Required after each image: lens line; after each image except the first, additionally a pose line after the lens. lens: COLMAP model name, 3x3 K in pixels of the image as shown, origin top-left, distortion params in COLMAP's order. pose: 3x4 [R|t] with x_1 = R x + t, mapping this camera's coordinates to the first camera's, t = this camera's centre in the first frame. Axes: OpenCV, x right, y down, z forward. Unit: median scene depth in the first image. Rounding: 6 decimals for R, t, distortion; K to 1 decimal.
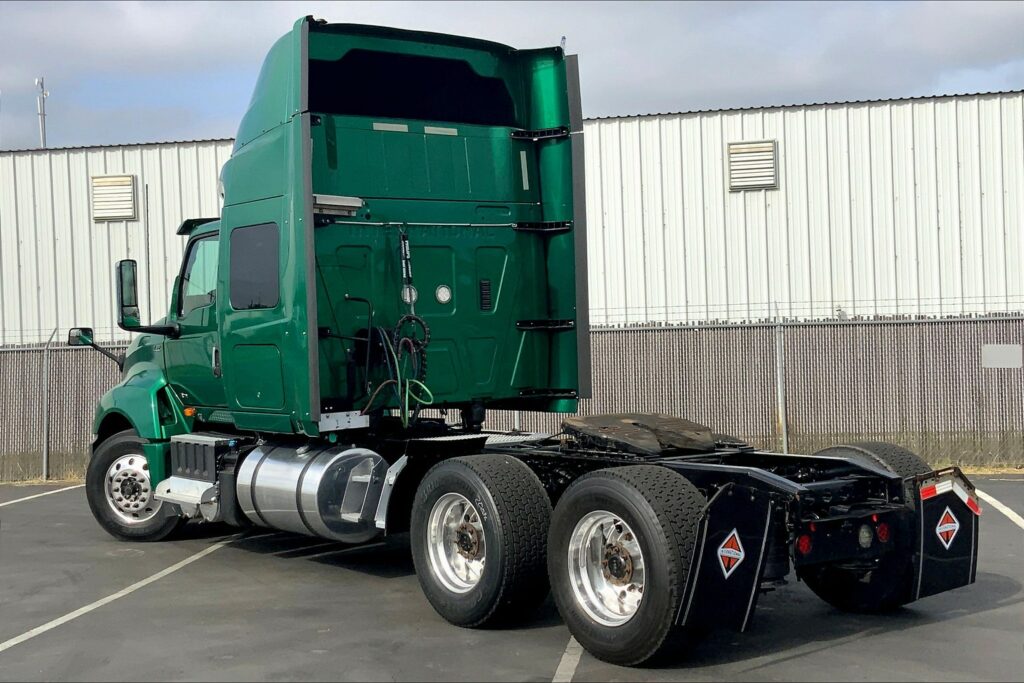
lens RADIAL K [[1364.8, 0, 512.3], [0, 1364.8, 338.3], [0, 0, 1]] dist [0.103634, 0.012613]
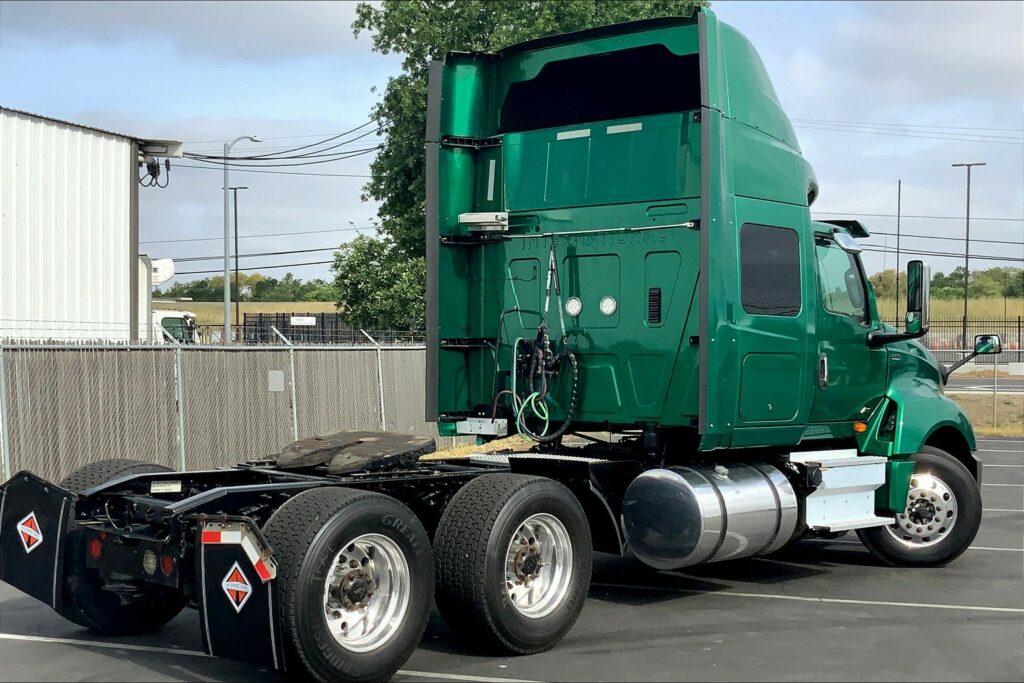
lens RADIAL K [[1386.3, 0, 431.0], [0, 1386.3, 381.1], [0, 0, 1]] dist [0.135179, 0.005811]
pose [[0.159386, 0.062318, -0.985247, 1.165534], [-0.036546, 0.997694, 0.057193, -0.041603], [0.986540, 0.026891, 0.161296, 0.975017]]
